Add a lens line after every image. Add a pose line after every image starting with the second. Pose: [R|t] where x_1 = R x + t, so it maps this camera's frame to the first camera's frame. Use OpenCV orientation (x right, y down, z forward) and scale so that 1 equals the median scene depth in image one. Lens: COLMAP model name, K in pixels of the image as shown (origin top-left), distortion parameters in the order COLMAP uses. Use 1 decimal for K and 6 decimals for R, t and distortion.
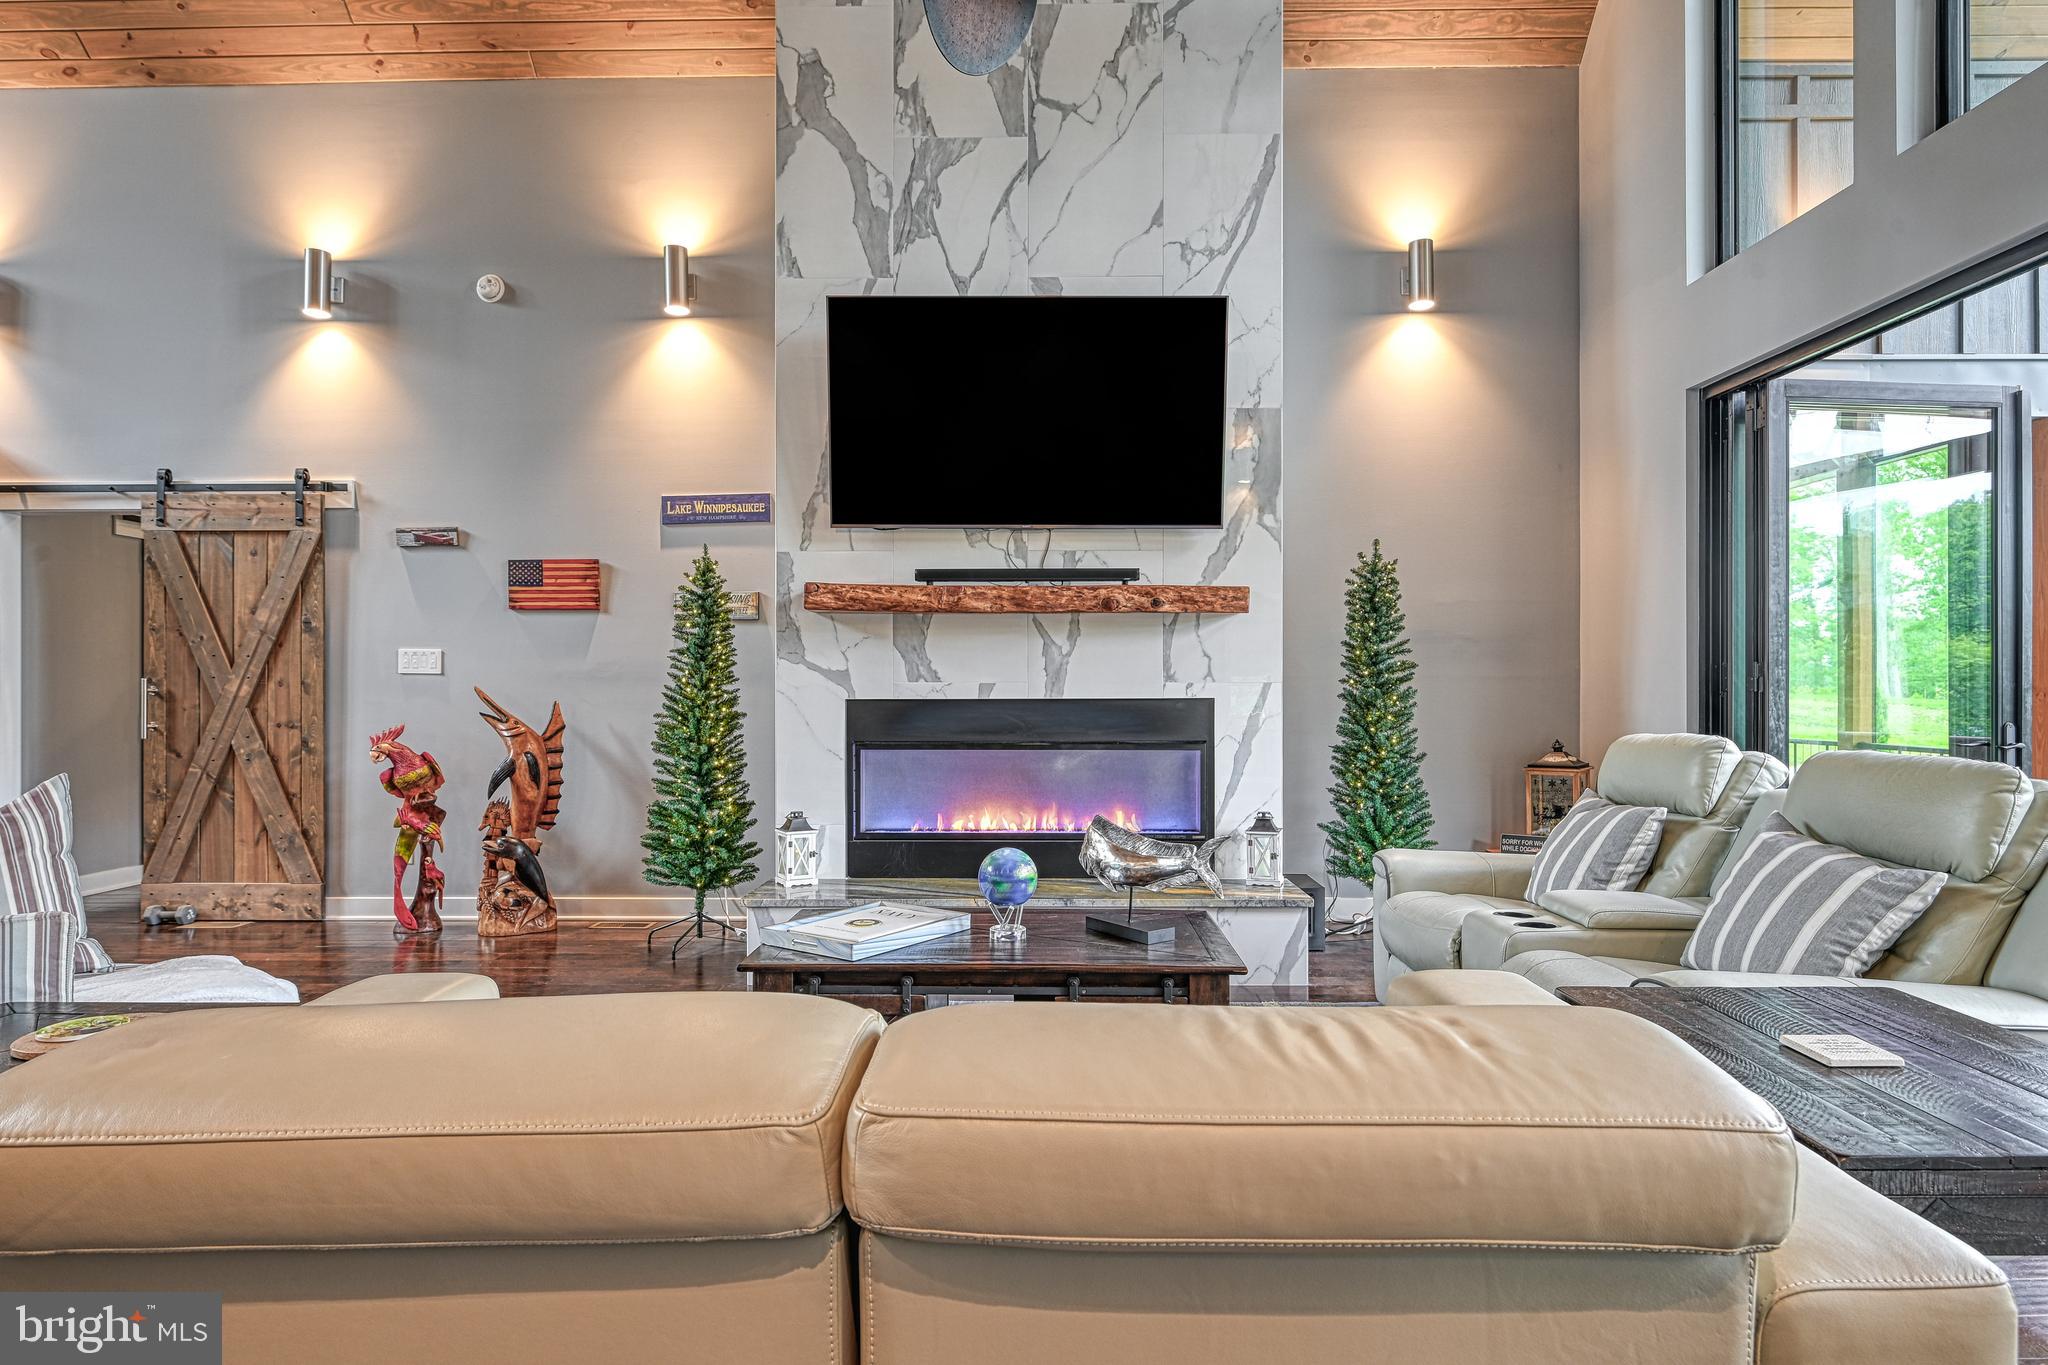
lens RADIAL K [[1136.6, 0, 1006.4], [0, 1136.6, 698.3], [0, 0, 1]] dist [-0.005304, -0.001046]
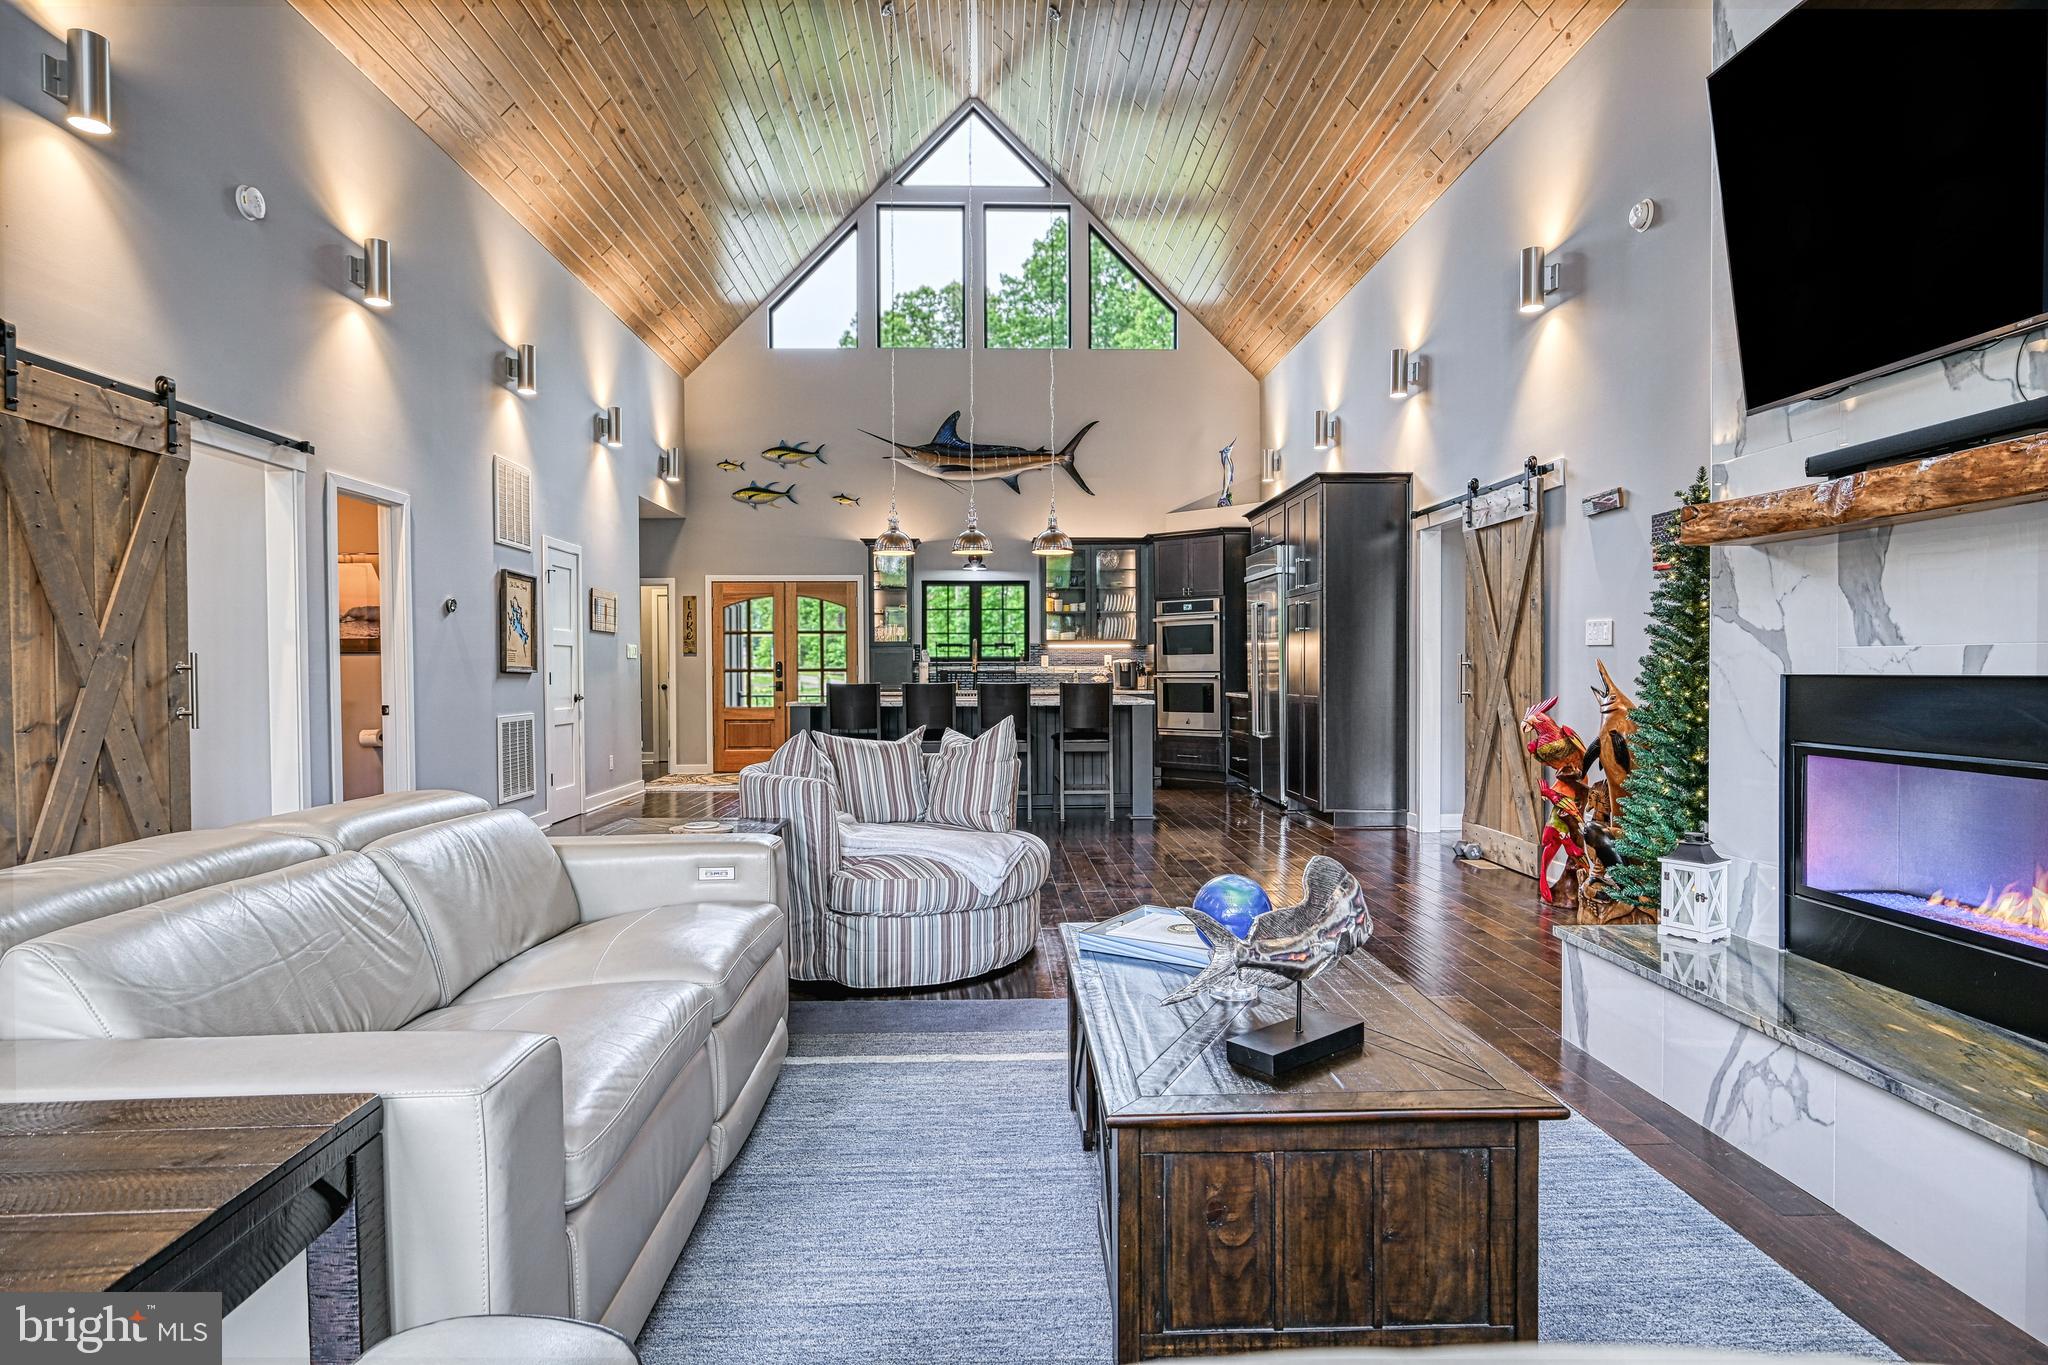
lens RADIAL K [[1099.0, 0, 1048.3], [0, 1099.0, 684.7], [0, 0, 1]] dist [-0.001915, -0.000426]
pose [[0.073528, 0.015113, -0.997179, 0.390438], [0.003995, 0.999873, 0.015449, -0.004143], [0.997285, -0.005120, 0.073458, 0.467375]]
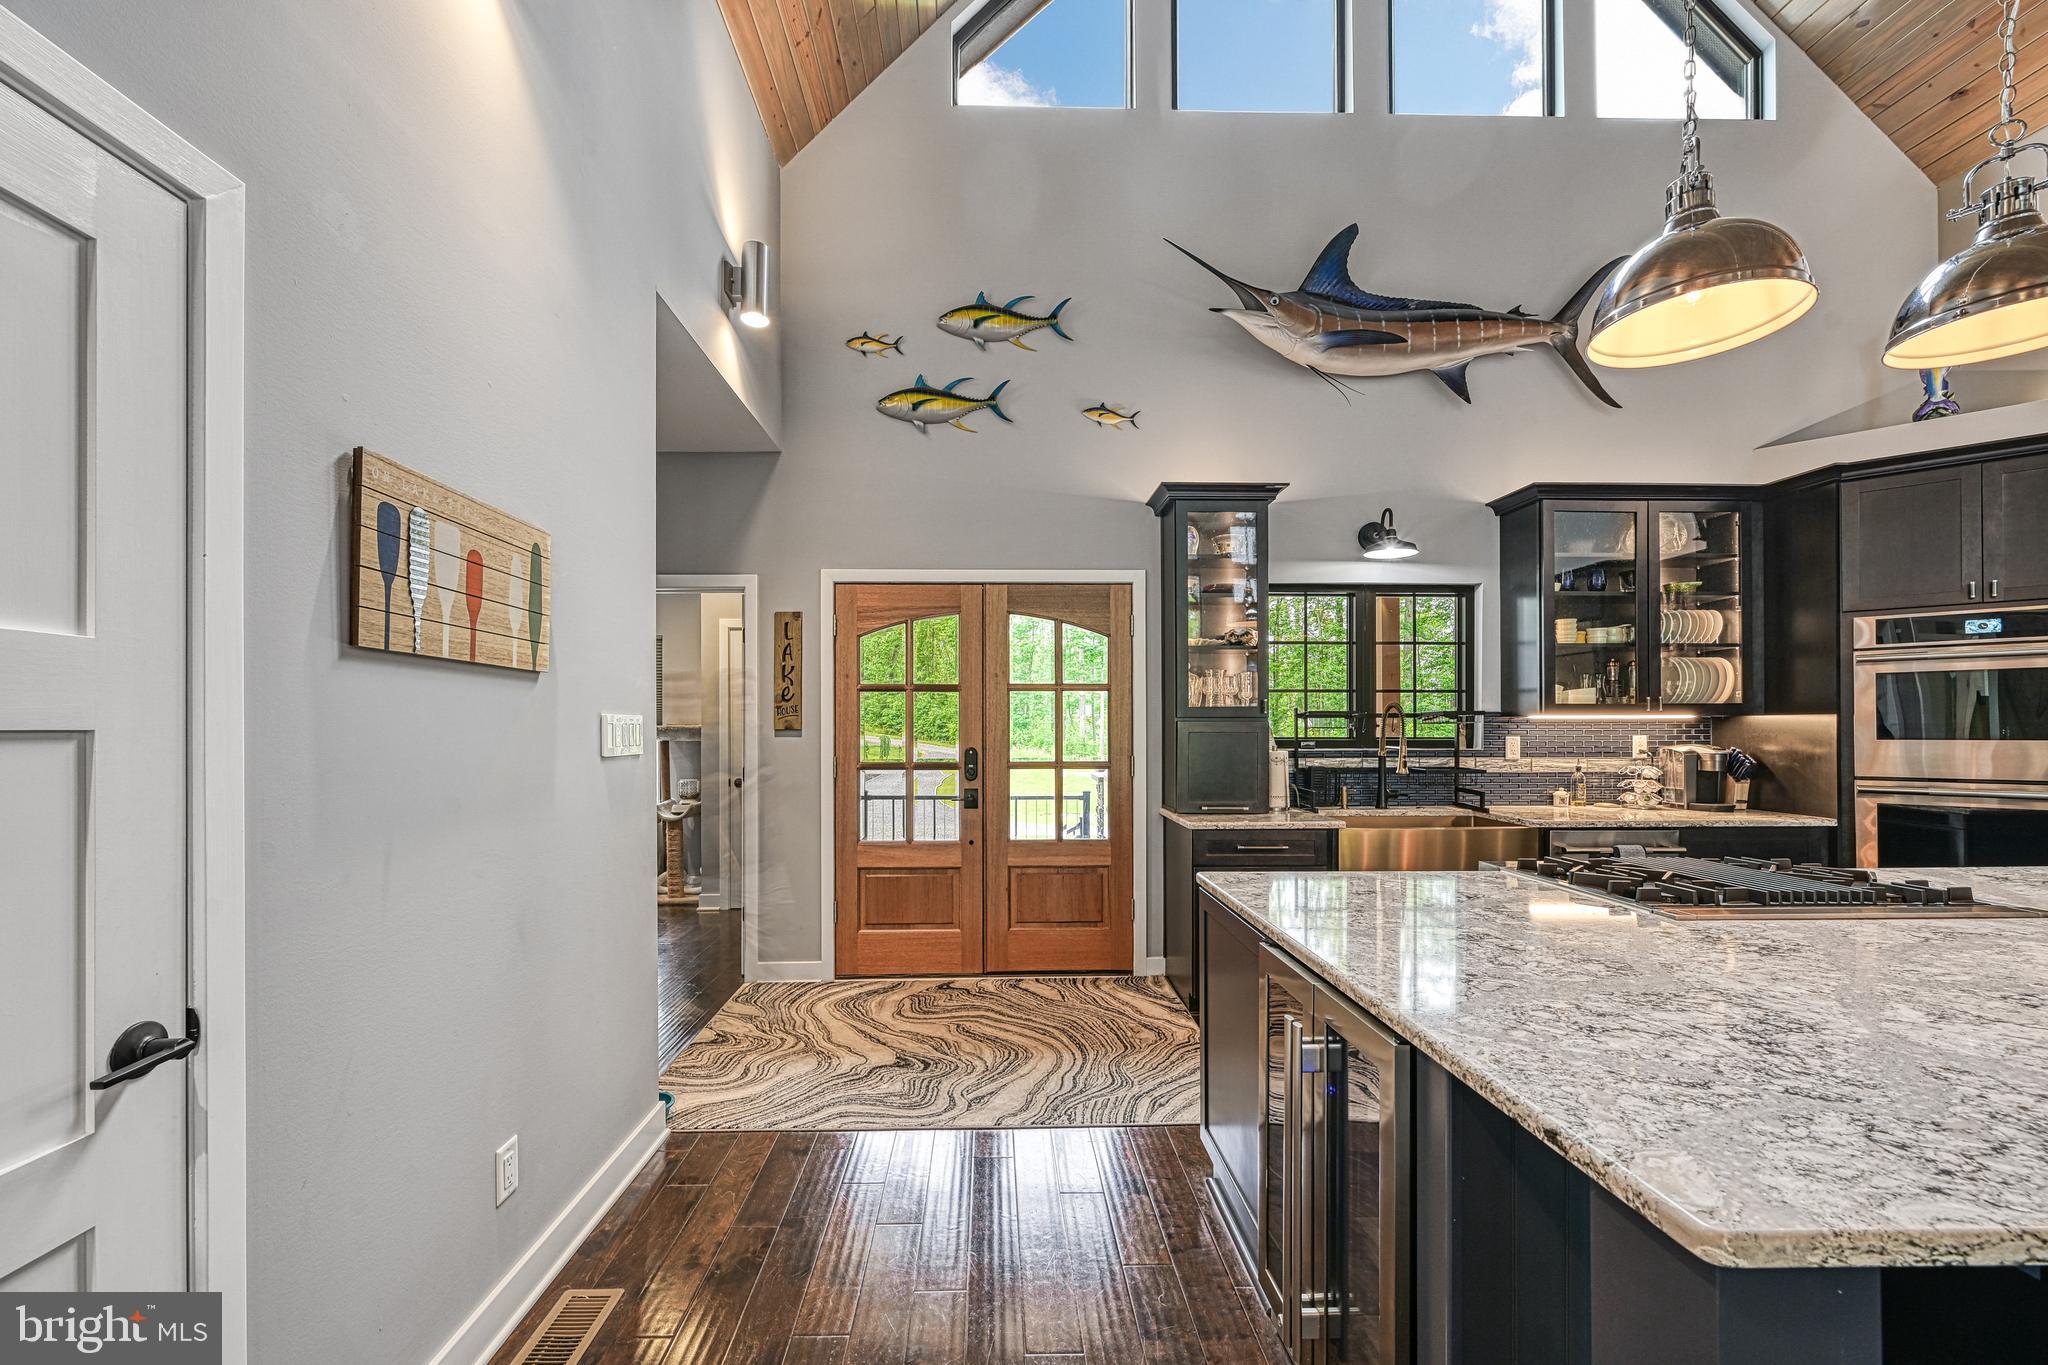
lens RADIAL K [[793.0, 0, 1026.0], [0, 793.0, 723.0], [0, 0, 1]] dist [-0.001364, -0.000146]
pose [[0.066063, -0.004554, -0.997805, -0.982172], [0.001050, 0.999989, -0.004494, -0.036690], [0.997815, -0.000751, 0.066067, 0.117073]]
